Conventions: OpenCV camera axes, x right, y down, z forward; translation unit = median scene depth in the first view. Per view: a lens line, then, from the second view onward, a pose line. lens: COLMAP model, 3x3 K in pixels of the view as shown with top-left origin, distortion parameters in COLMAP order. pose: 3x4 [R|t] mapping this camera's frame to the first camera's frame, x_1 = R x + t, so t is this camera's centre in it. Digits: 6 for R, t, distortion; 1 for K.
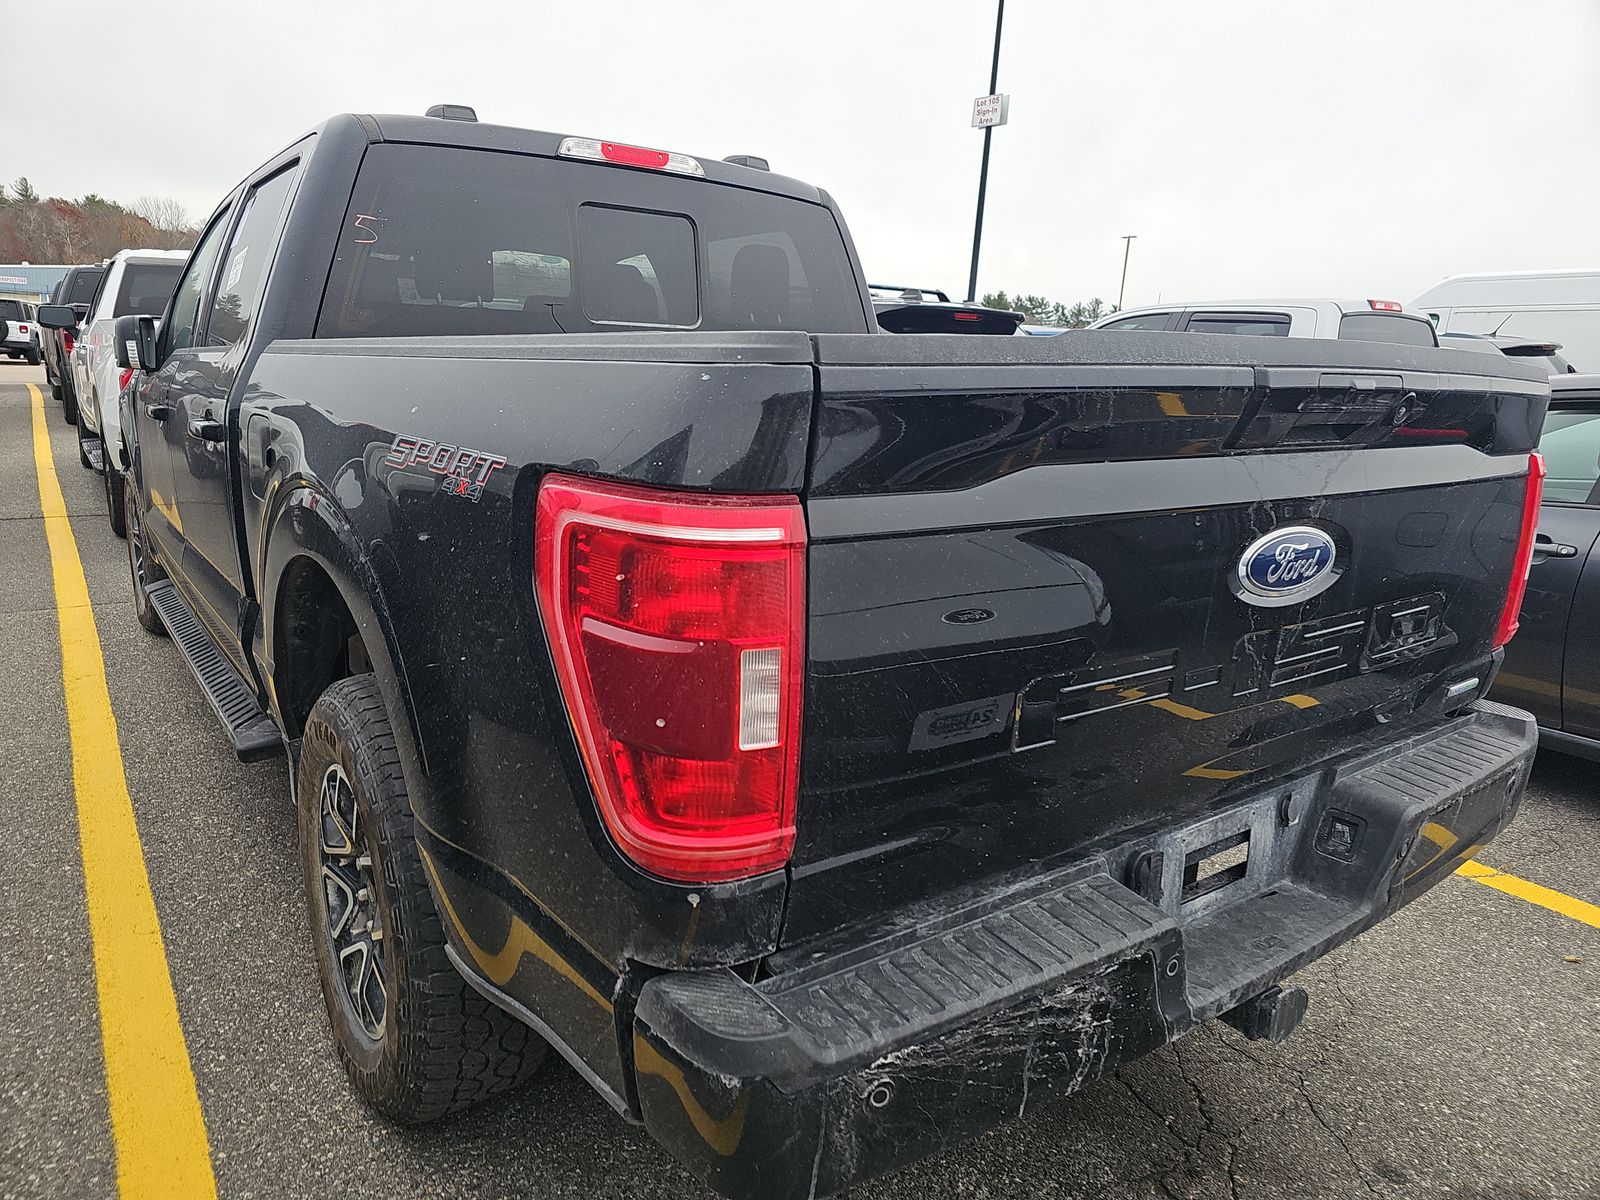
lens RADIAL K [[1061.2, 0, 800.9], [0, 1061.2, 632.4], [0, 0, 1]] dist [0.005437, 0.000700]
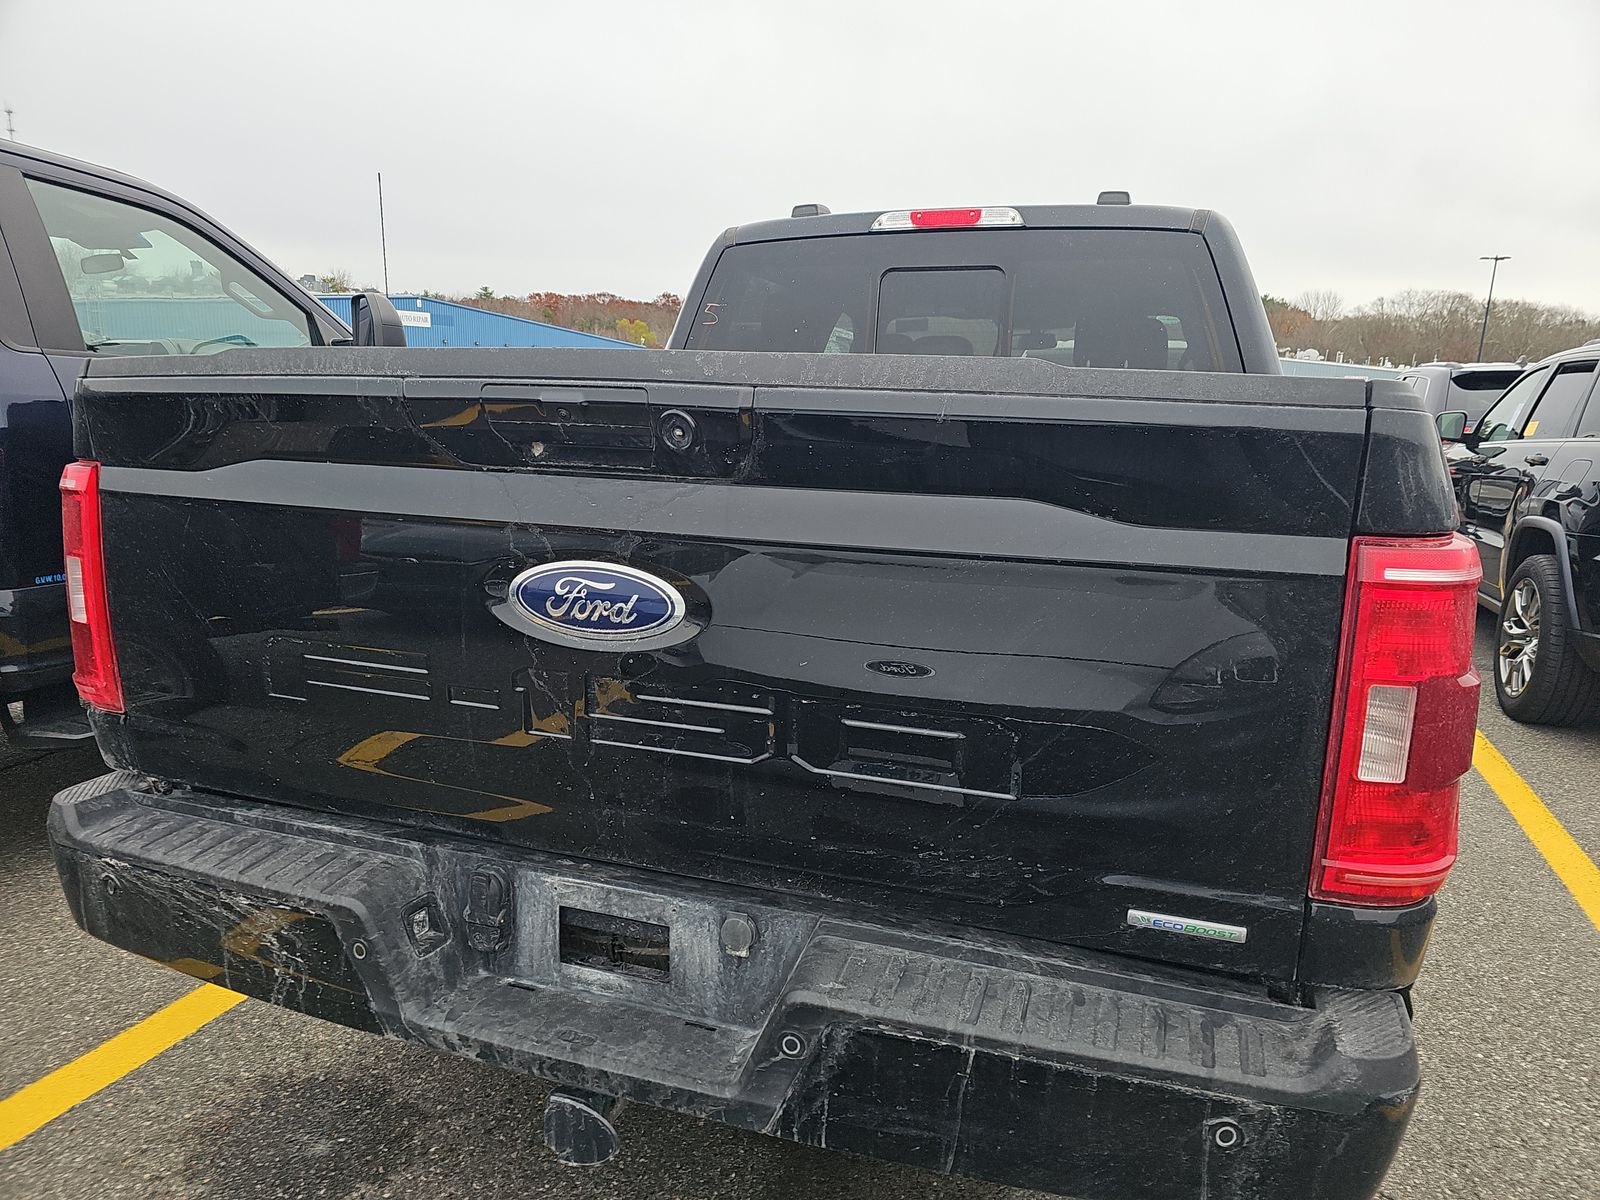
lens RADIAL K [[979.7, 0, 800.0], [0, 979.7, 600.0], [0, 0, 1]] dist [0.057873, -0.000357]
pose [[0.583649, 0.145025, -0.798951, 0.772321], [-0.205147, 0.978338, 0.027723, -0.079657], [0.785665, 0.147722, 0.600757, 0.413696]]
